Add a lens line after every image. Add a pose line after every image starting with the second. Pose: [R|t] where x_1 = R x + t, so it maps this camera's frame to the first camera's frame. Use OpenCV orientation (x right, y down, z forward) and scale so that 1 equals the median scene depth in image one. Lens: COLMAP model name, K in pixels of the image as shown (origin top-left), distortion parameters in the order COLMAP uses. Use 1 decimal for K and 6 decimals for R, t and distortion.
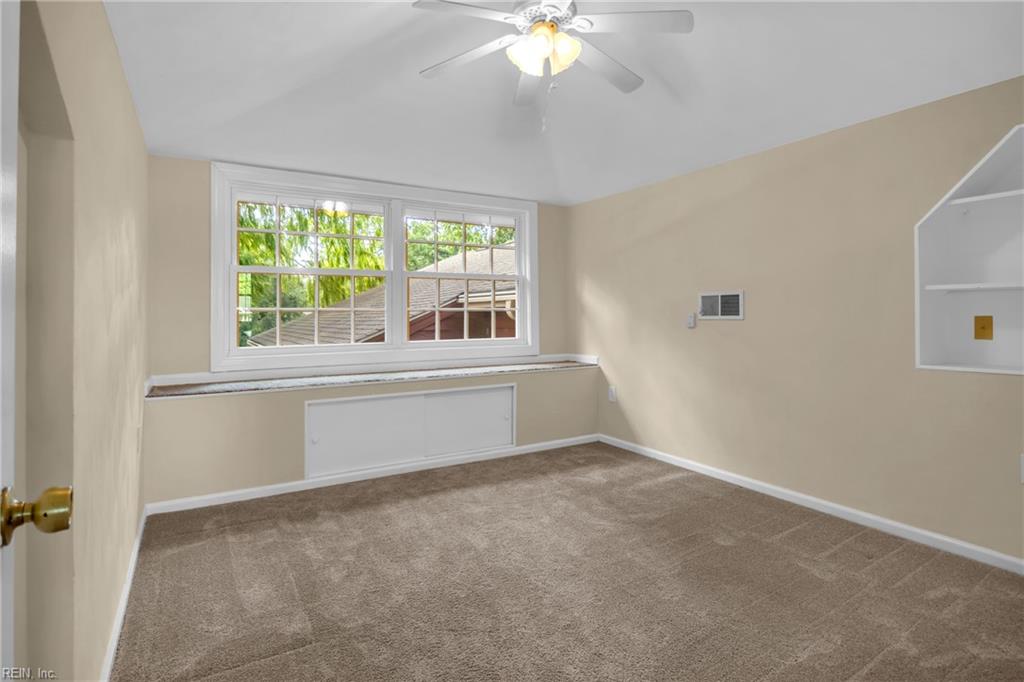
lens RADIAL K [[517.4, 0, 511.2], [0, 517.4, 330.7], [0, 0, 1]] dist [-0.013313, -0.000036]
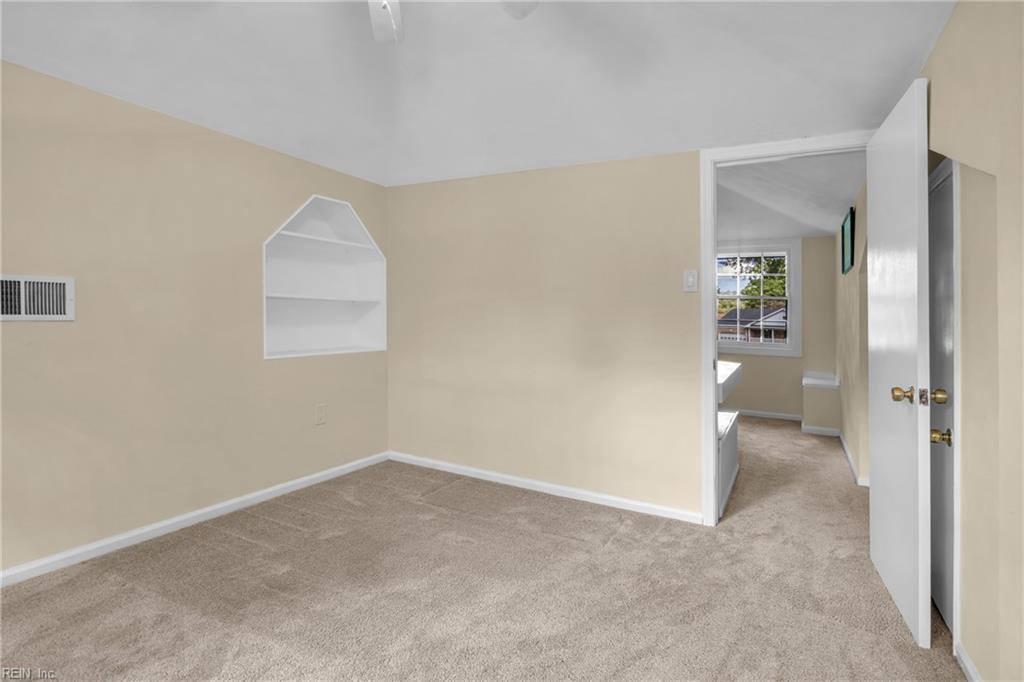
lens RADIAL K [[523.6, 0, 510.1], [0, 523.6, 310.1], [0, 0, 1]] dist [-0.003119, -0.000048]
pose [[-0.504096, -0.001354, 0.863647, -0.596139], [0.002489, 0.999992, 0.003021, -0.048330], [-0.863644, 0.003672, -0.504089, 1.134234]]
